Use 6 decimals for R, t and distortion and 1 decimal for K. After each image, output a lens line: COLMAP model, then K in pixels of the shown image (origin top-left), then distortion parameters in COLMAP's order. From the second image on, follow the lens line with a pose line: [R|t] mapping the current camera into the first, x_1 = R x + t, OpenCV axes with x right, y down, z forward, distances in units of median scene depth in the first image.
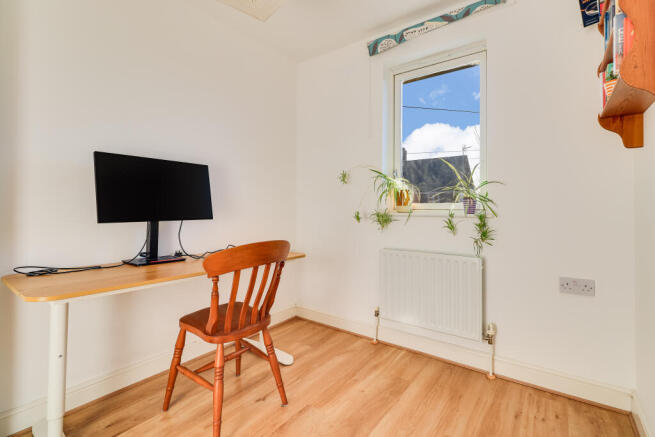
lens RADIAL K [[303.3, 0, 327.6], [0, 303.3, 204.0], [0, 0, 1]] dist [-0.000572, 0.000083]
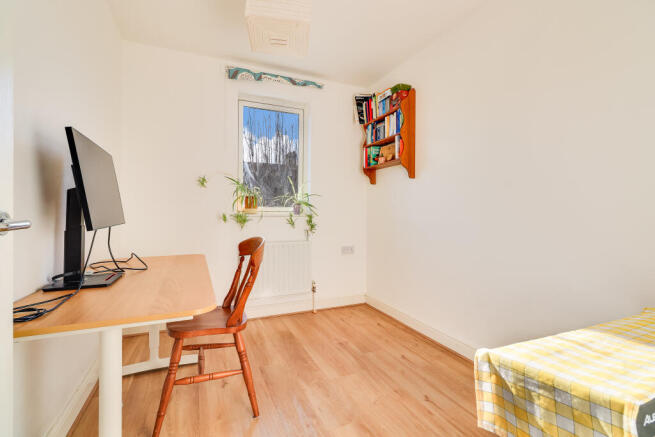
lens RADIAL K [[304.8, 0, 328.1], [0, 304.8, 211.4], [0, 0, 1]] dist [0.001216, 0.000130]
pose [[0.484978, 0.001596, 0.874525, -0.851590], [-0.014700, 0.999872, 0.006327, 0.006251], [-0.874403, -0.015924, 0.484939, 0.127269]]
